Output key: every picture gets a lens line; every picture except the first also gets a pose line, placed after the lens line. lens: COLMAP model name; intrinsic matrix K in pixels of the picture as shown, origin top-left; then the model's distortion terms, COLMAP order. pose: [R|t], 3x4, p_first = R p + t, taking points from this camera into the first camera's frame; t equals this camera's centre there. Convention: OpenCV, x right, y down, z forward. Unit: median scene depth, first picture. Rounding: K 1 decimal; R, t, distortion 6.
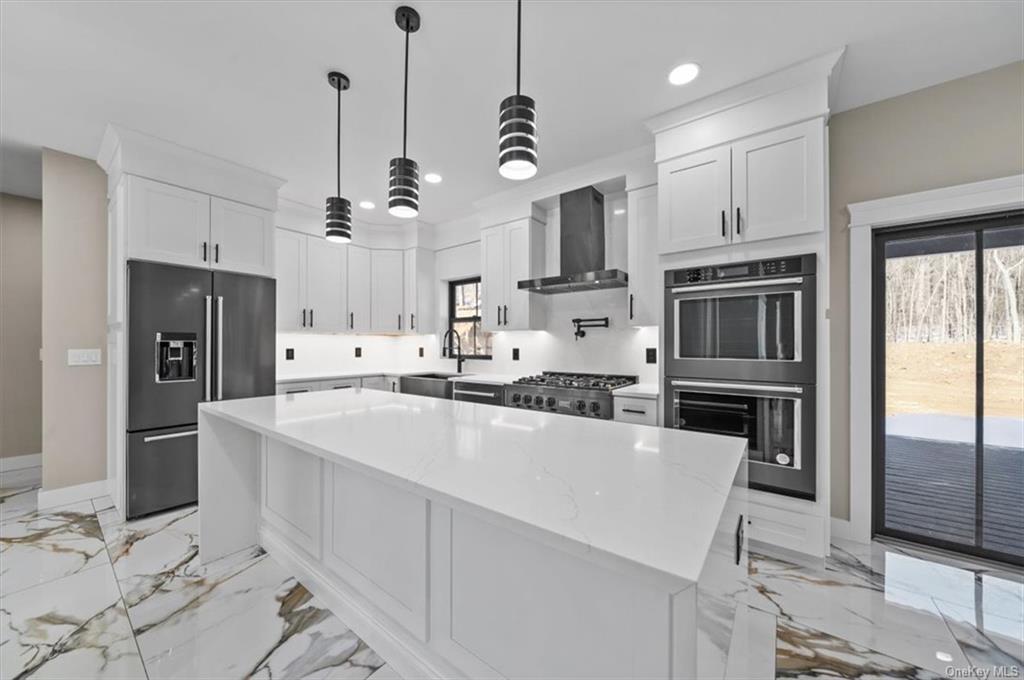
lens RADIAL K [[358.9, 0, 508.2], [0, 358.9, 347.6], [0, 0, 1]] dist [-0.006143, -0.000005]
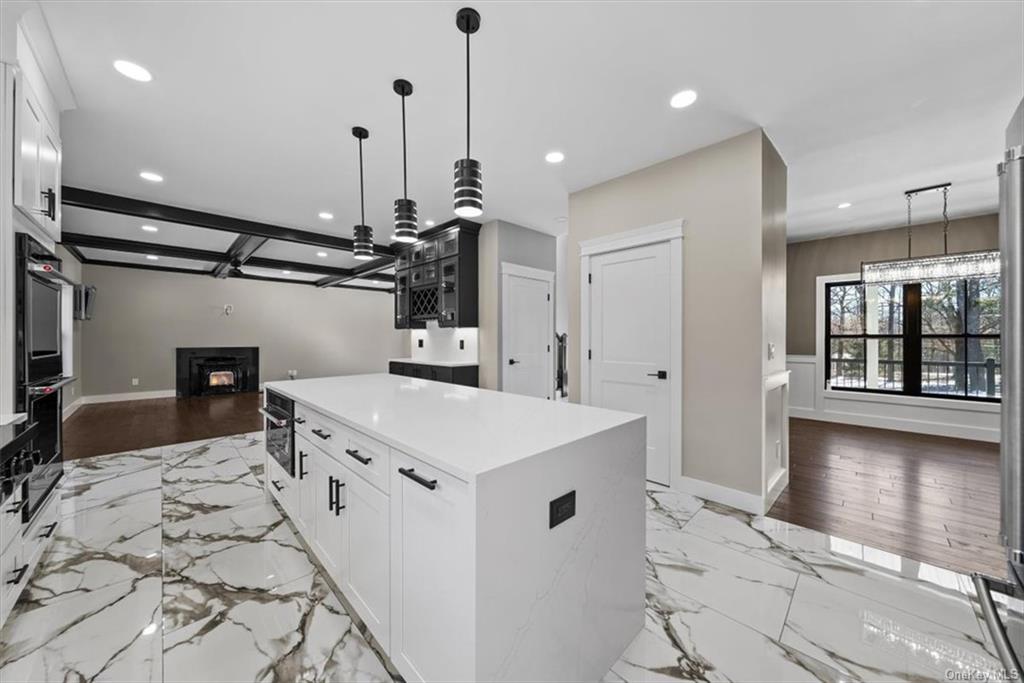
lens RADIAL K [[351.8, 0, 508.0], [0, 351.8, 340.0], [0, 0, 1]] dist [-0.004883, 0.000004]
pose [[-0.989696, -0.002492, 0.143162, -0.465833], [-0.000687, 0.999920, 0.012655, -0.016735], [-0.143182, 0.012427, -0.989618, 1.199490]]
